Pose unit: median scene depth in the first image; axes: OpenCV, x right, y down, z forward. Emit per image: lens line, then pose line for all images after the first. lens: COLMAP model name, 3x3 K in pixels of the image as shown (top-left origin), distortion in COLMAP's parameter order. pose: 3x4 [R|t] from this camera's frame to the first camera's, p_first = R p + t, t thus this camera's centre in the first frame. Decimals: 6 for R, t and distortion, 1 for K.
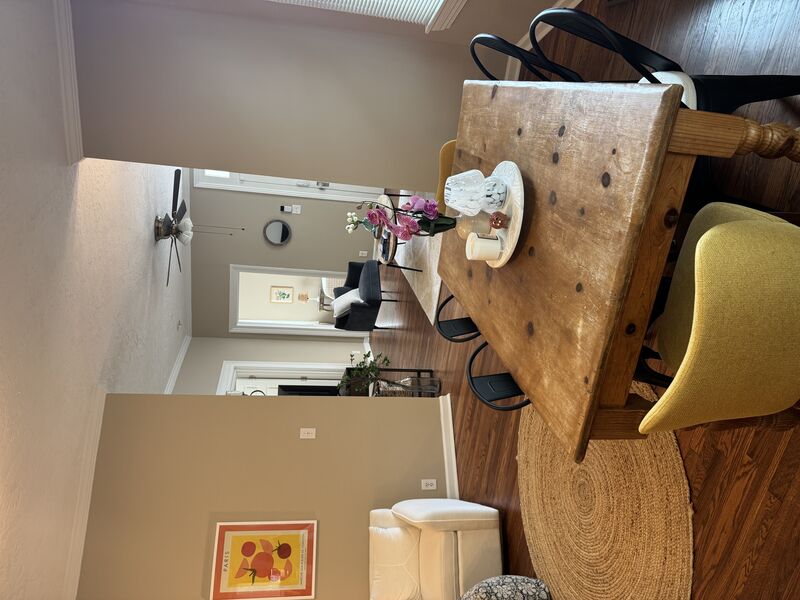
lens RADIAL K [[563.2, 0, 404.3], [0, 563.2, 302.4], [0, 0, 1]] dist [0.017172, -0.028702]
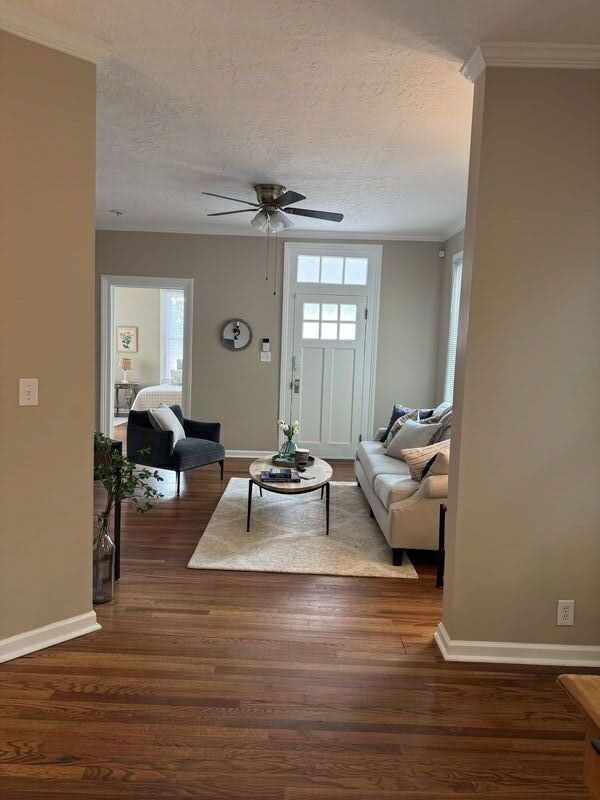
lens RADIAL K [[563.2, 0, 302.0], [0, 563.2, 396.9], [0, 0, 1]] dist [0.017172, -0.028702]
pose [[0.085288, 0.992095, -0.092047, -0.097574], [-0.928201, 0.045533, -0.369283, 0.201791], [-0.362172, 0.116934, 0.924747, 0.409255]]
